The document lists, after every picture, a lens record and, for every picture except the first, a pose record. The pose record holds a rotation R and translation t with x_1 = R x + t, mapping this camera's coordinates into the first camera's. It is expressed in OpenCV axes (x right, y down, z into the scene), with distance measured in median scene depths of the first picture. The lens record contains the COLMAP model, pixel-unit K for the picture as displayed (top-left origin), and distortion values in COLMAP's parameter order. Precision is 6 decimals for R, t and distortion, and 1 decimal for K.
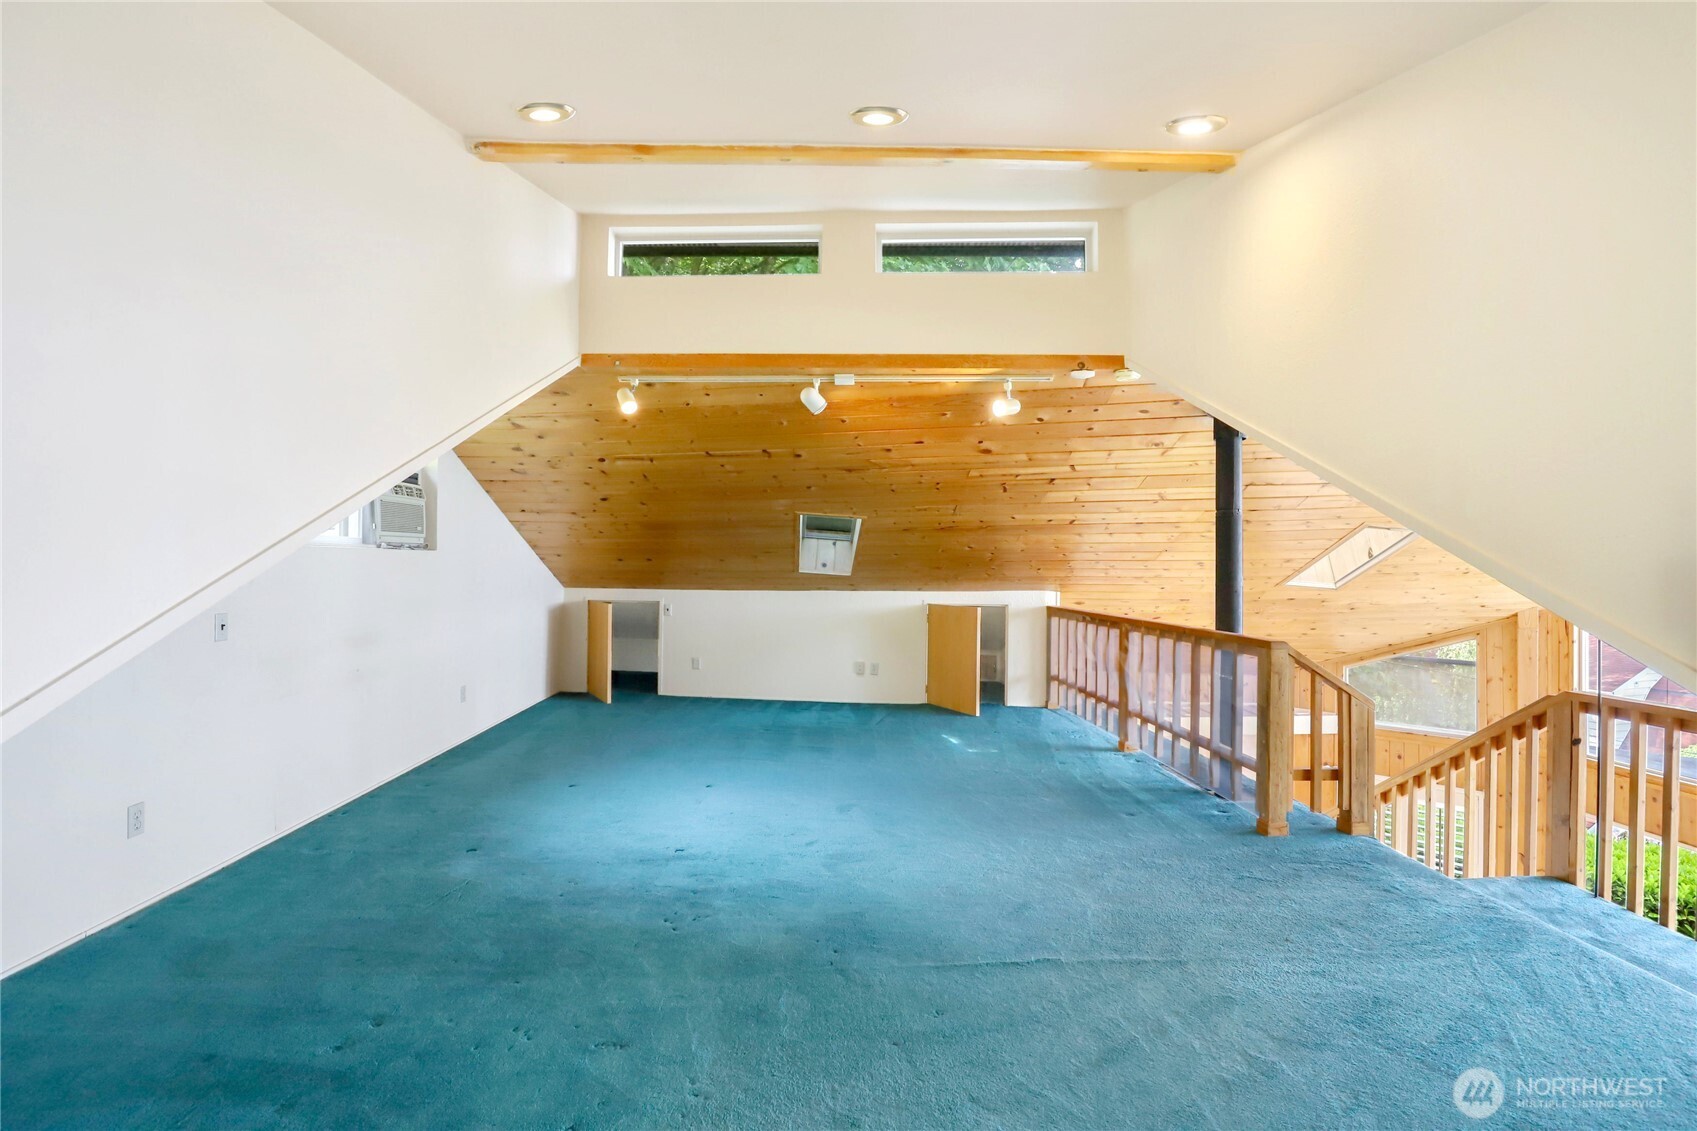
lens RADIAL K [[830.3, 0, 848.5], [0, 830.3, 565.5], [0, 0, 1]] dist [-0.000545, -0.000294]
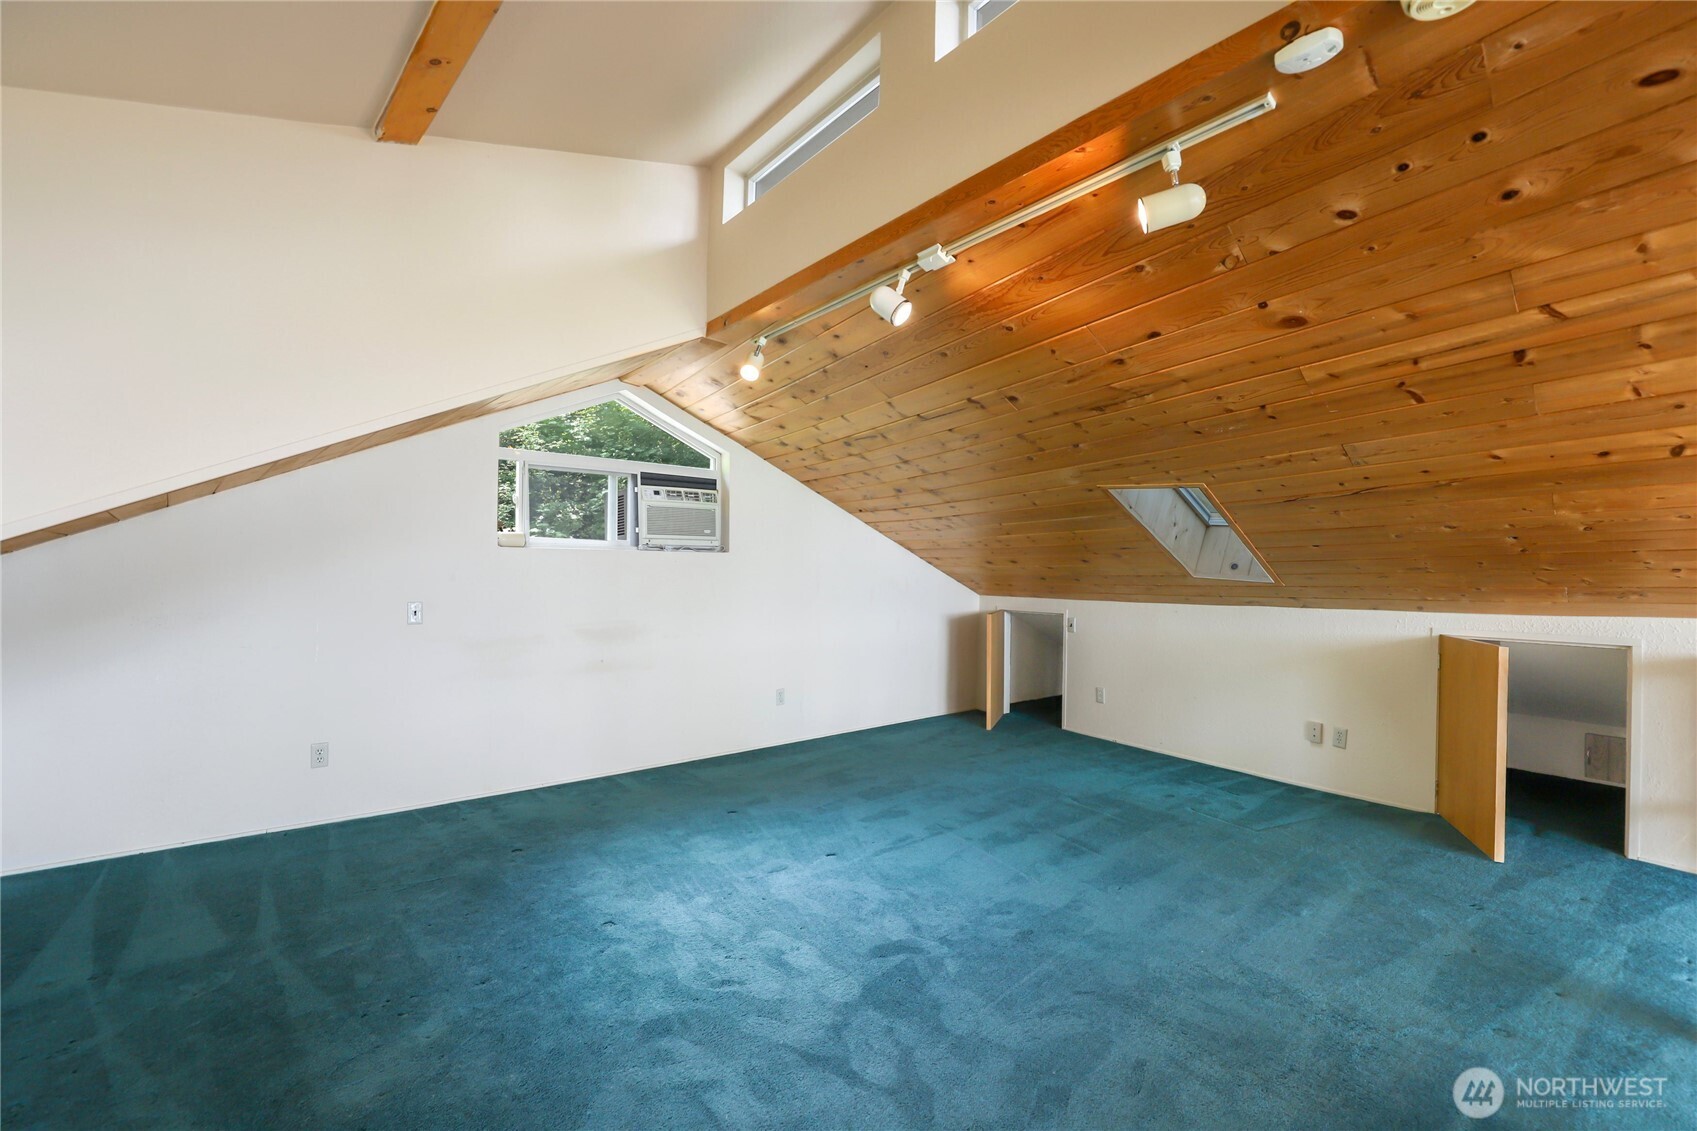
lens RADIAL K [[796.9, 0, 848.2], [0, 796.9, 571.5], [0, 0, 1]] dist [-0.002432, -0.000576]
pose [[0.633523, -0.005175, -0.773707, 0.267597], [-0.003074, 0.999953, -0.009206, 0.010432], [0.773718, 0.008211, 0.633477, 0.372045]]
